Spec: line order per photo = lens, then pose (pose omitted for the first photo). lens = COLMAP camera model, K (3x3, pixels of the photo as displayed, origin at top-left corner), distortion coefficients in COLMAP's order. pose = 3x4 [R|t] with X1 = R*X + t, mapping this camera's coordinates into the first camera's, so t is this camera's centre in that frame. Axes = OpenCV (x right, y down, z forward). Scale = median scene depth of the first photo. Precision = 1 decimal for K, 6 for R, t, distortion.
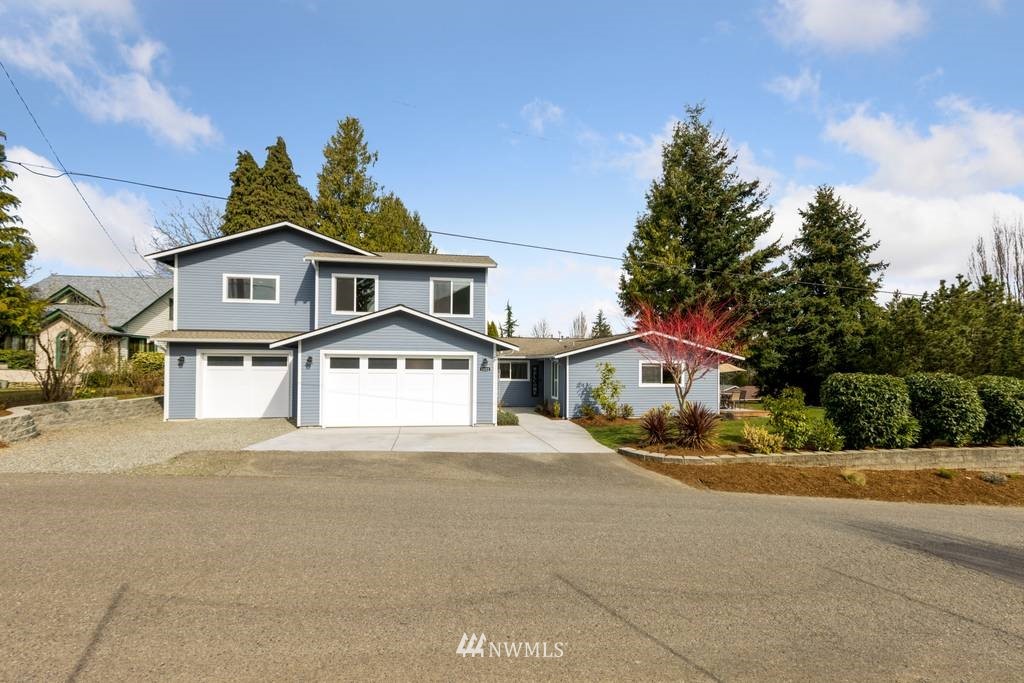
lens RADIAL K [[466.2, 0, 512.0], [0, 466.2, 341.5], [0, 0, 1]] dist [0.000689, 0.000128]
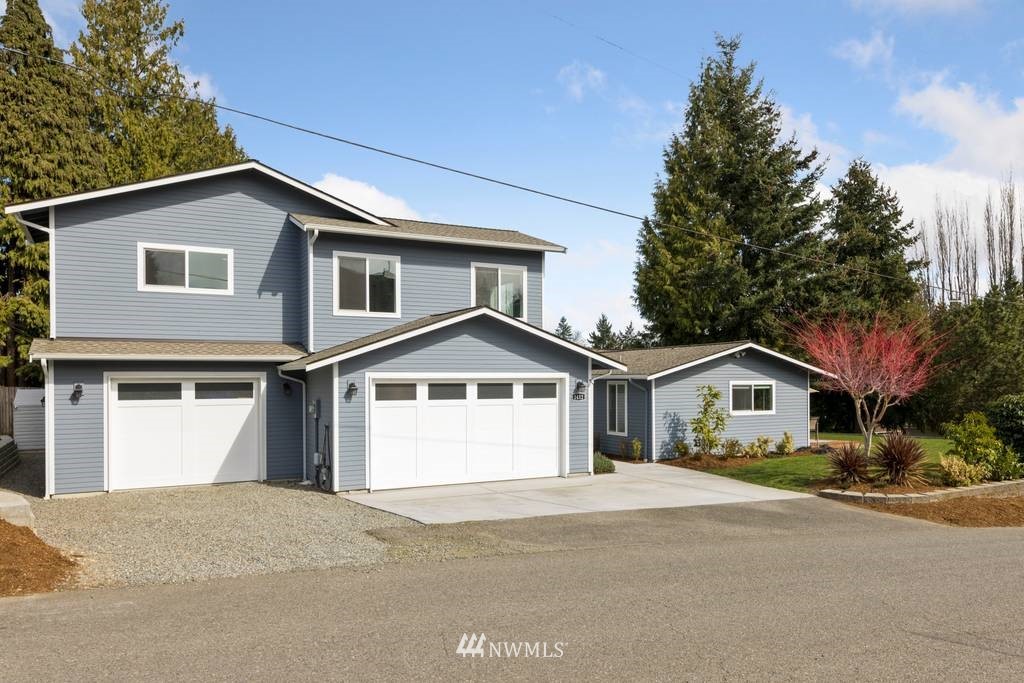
lens RADIAL K [[753.2, 0, 513.2], [0, 753.2, 353.6], [0, 0, 1]] dist [0.010581, 0.002804]
pose [[0.943156, -0.000333, 0.332351, -0.489904], [-0.003819, 0.999923, 0.011839, -0.018566], [-0.332329, -0.012435, 0.943081, -0.052531]]
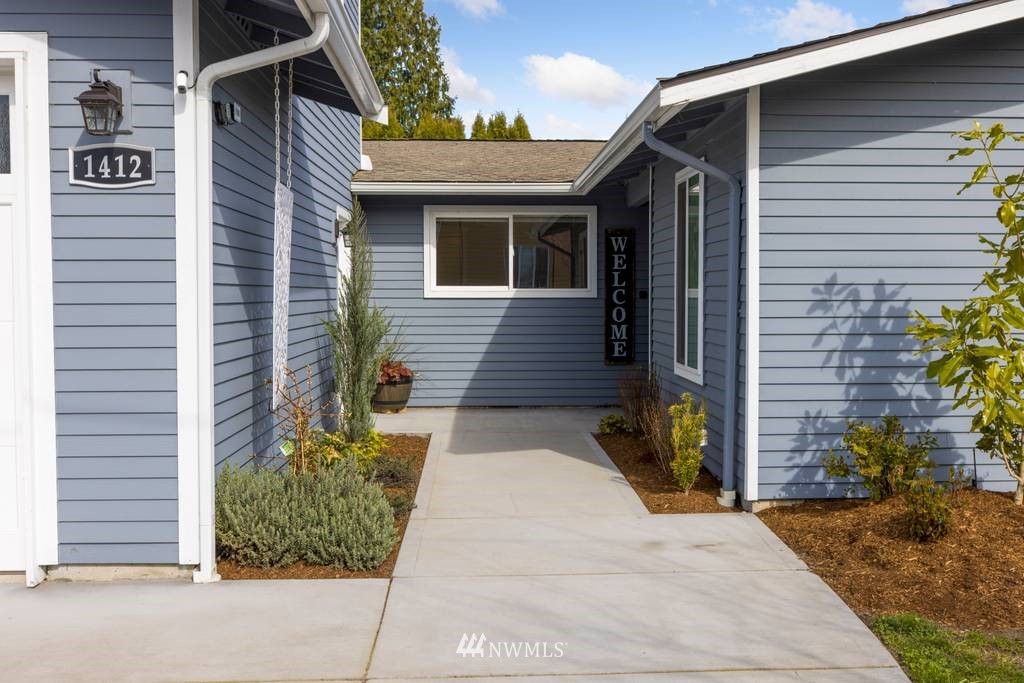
lens RADIAL K [[988.2, 0, 529.3], [0, 988.2, 341.4], [0, 0, 1]] dist [0.002877, -0.000465]
pose [[0.992250, -0.001491, -0.124249, 0.086517], [0.013669, 0.995170, 0.097214, 0.076233], [0.123504, -0.098158, 0.987477, 0.665210]]
